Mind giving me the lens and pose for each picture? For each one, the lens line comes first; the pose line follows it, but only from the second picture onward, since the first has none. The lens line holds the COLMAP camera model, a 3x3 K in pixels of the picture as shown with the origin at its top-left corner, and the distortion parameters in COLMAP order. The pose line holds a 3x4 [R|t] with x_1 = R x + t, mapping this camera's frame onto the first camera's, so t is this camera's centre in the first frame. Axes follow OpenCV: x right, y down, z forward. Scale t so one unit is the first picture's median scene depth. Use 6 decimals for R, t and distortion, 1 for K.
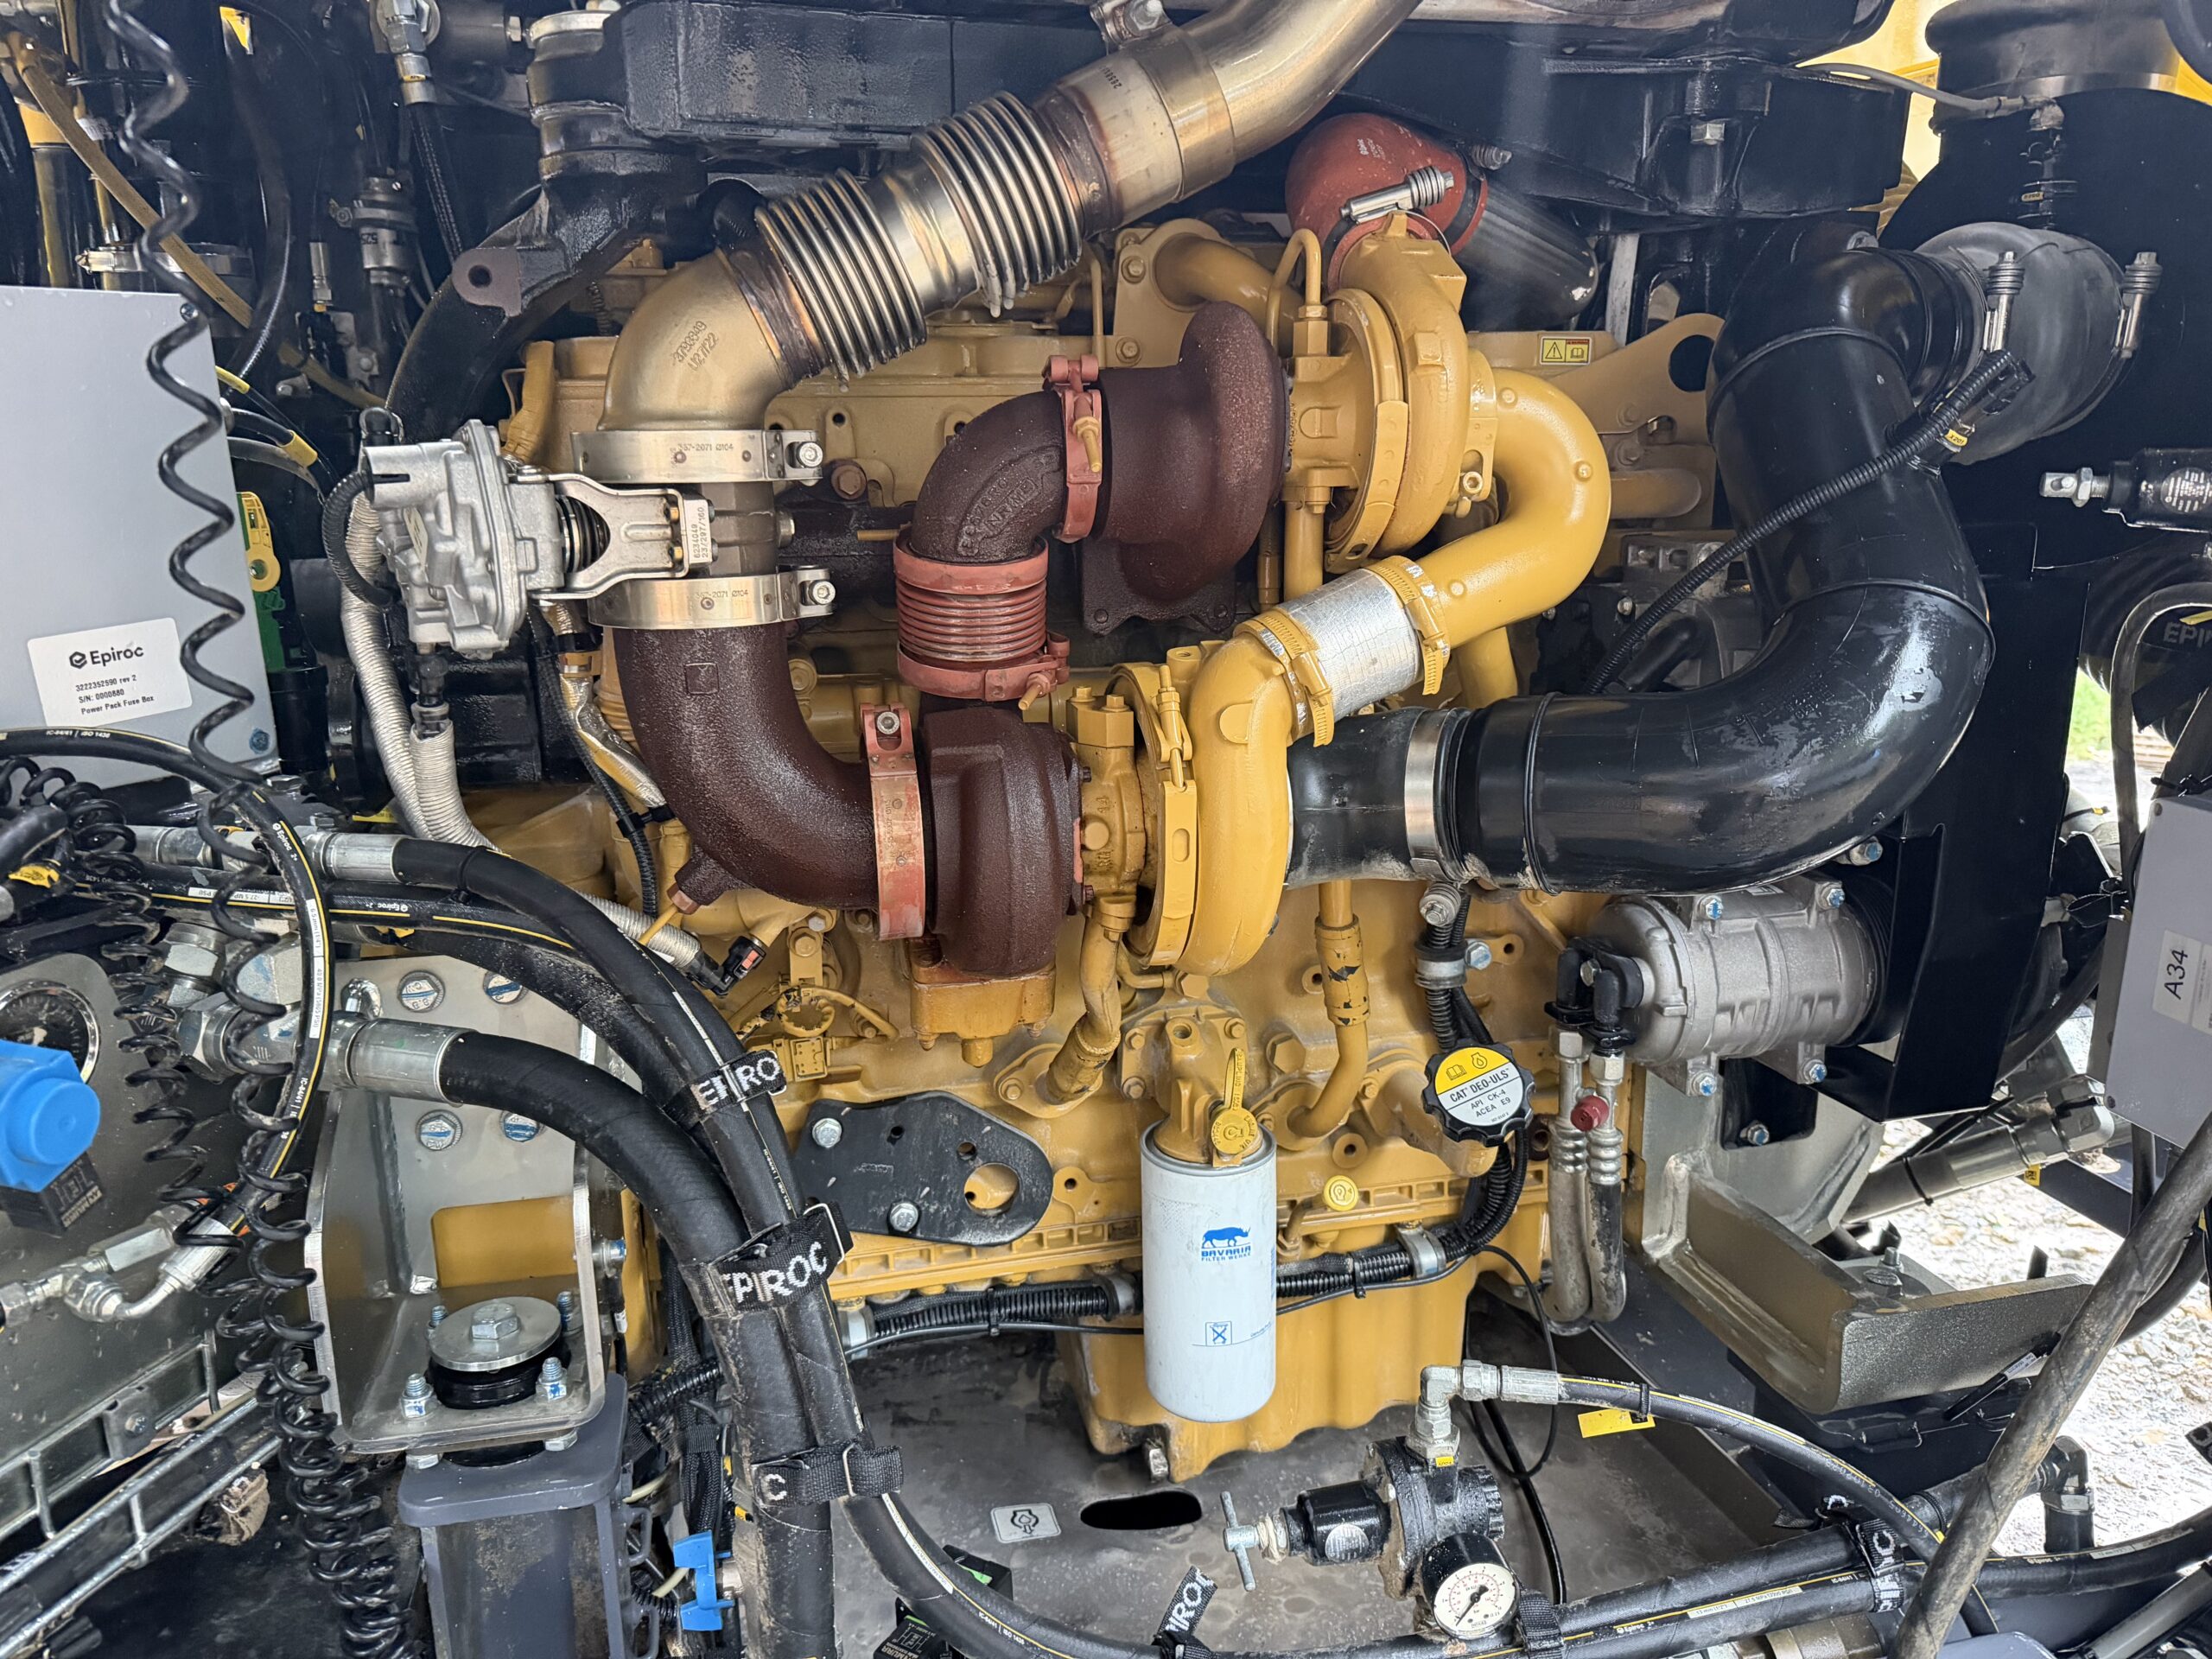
lens RADIAL K [[1505.1, 0, 1113.2], [0, 1505.1, 819.0], [0, 0, 1]] dist [0.063827, -0.091482]
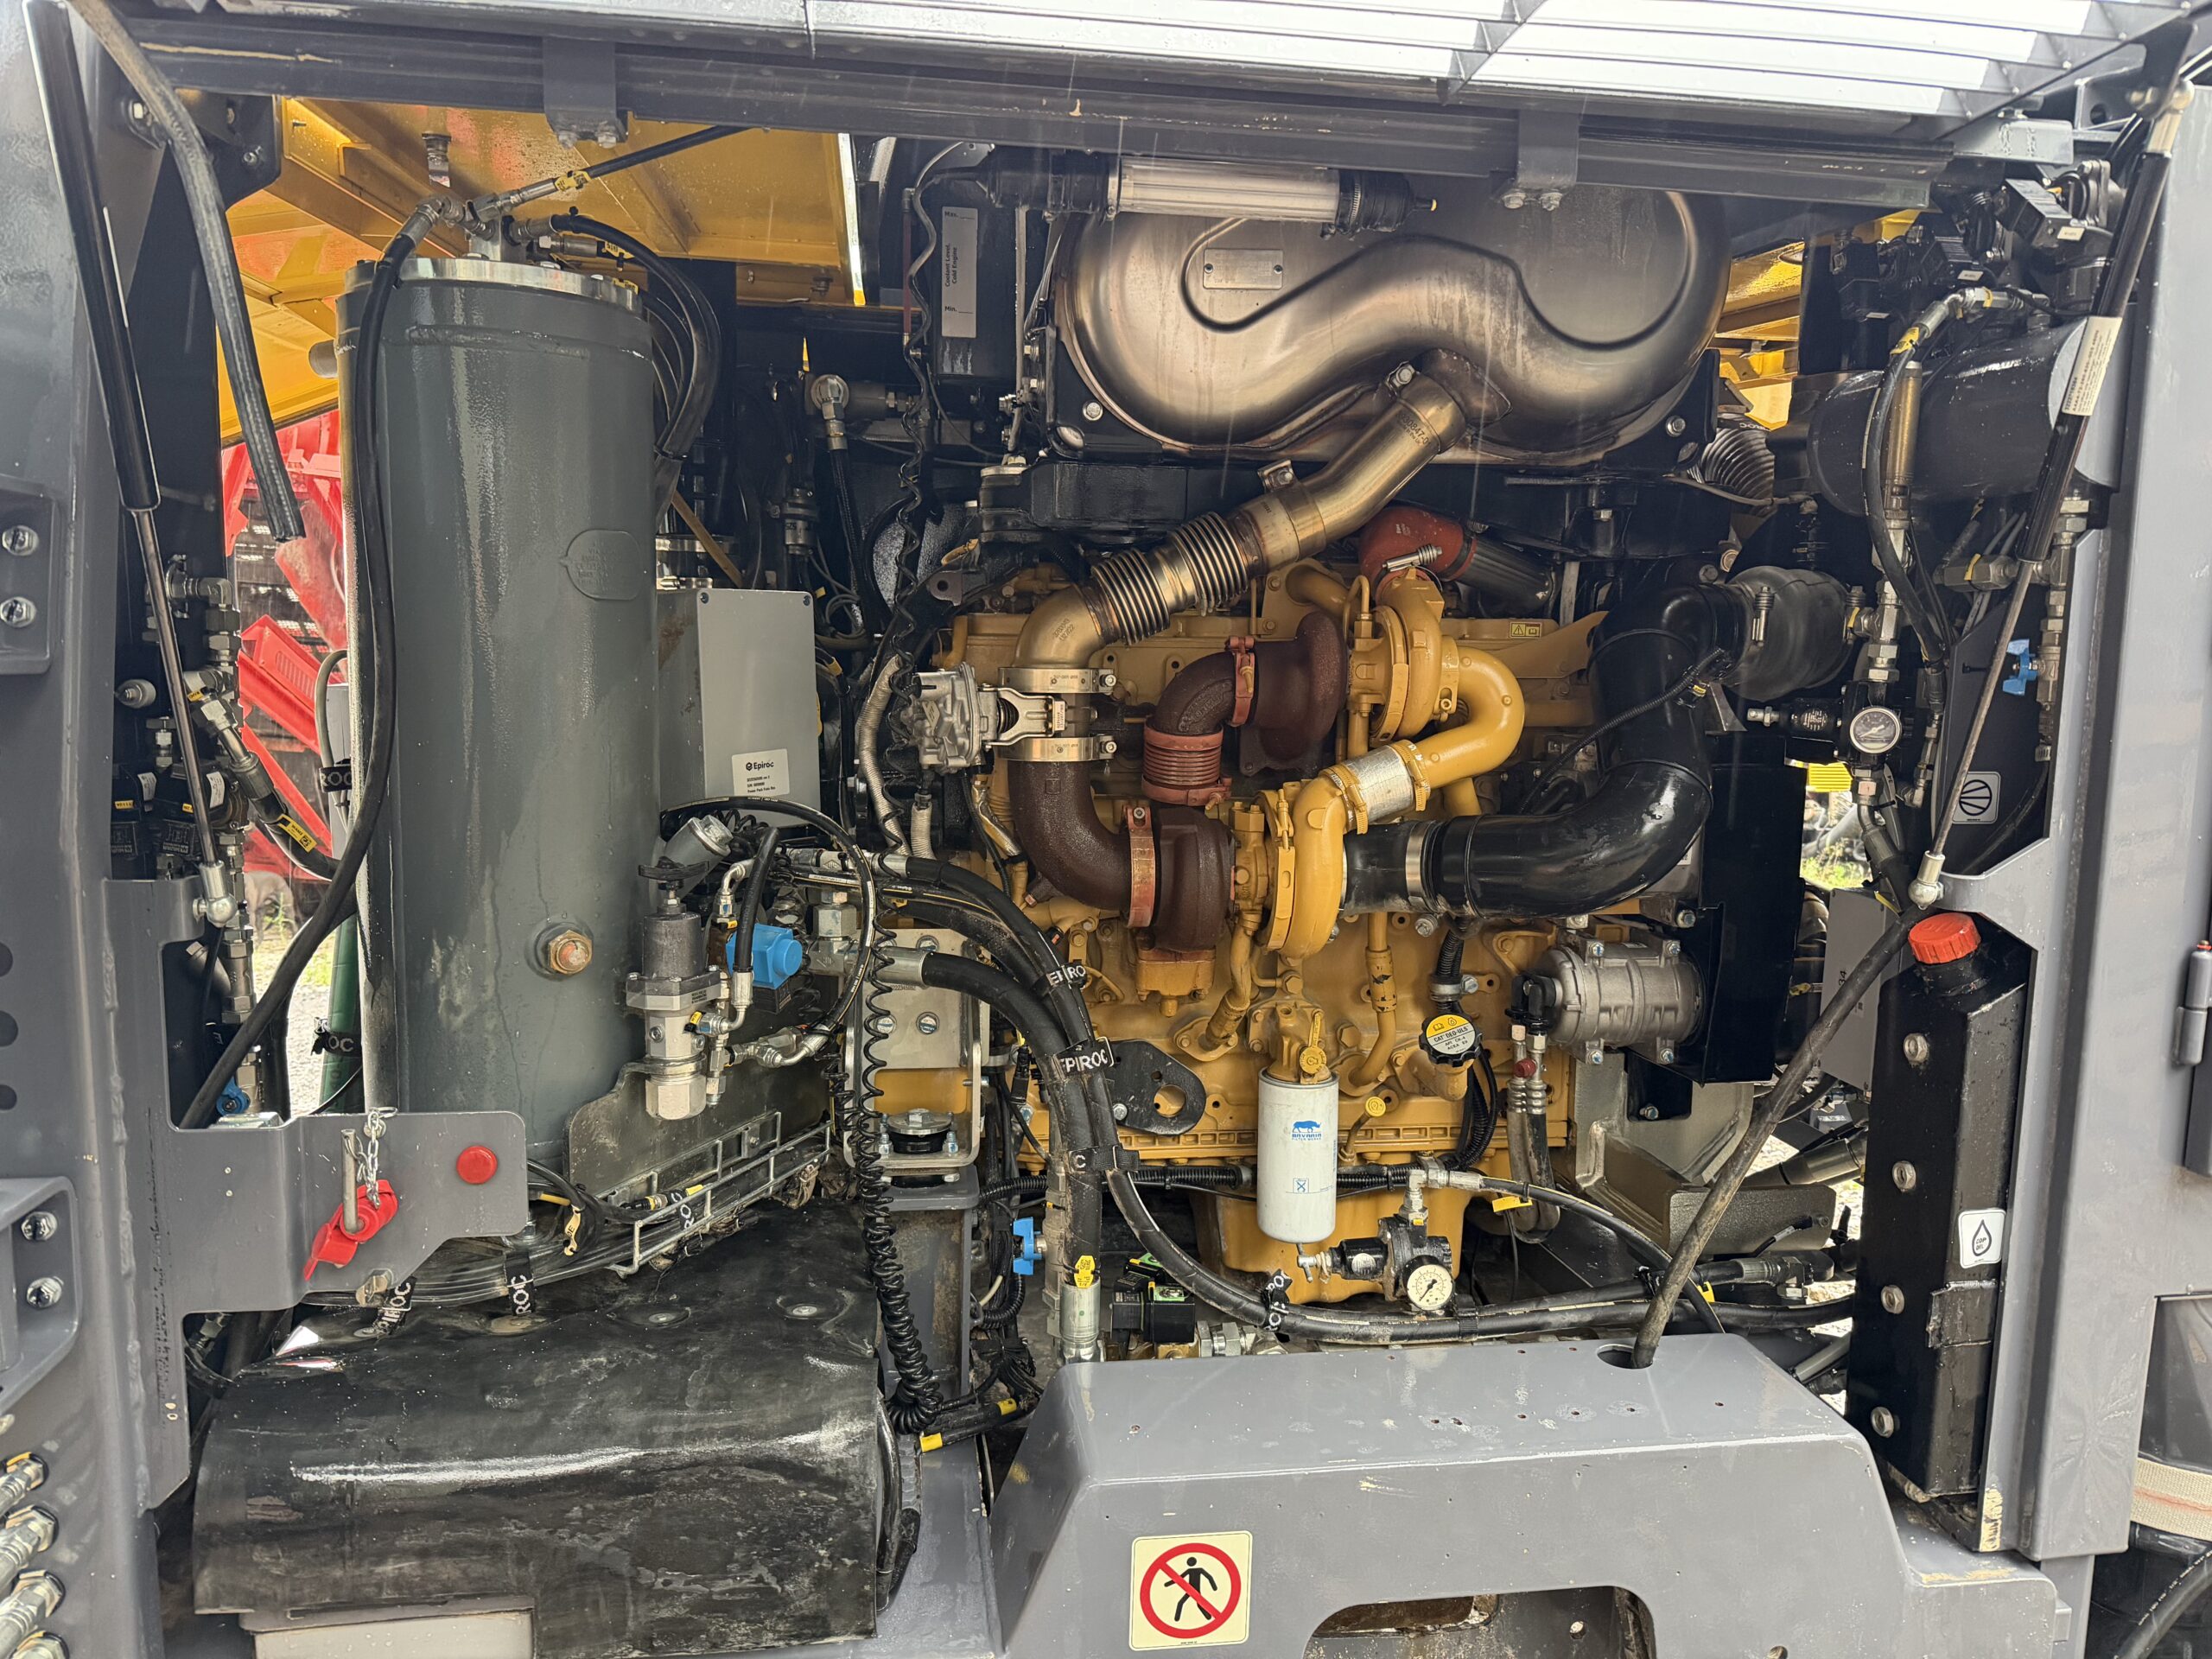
lens RADIAL K [[1505.1, 0, 1113.2], [0, 1505.1, 819.0], [0, 0, 1]] dist [0.063827, -0.091482]
pose [[0.995212, 0.040508, -0.088950, -0.007510], [-0.051373, 0.991018, -0.123471, 0.180505], [0.083149, 0.127449, 0.988354, -0.909748]]
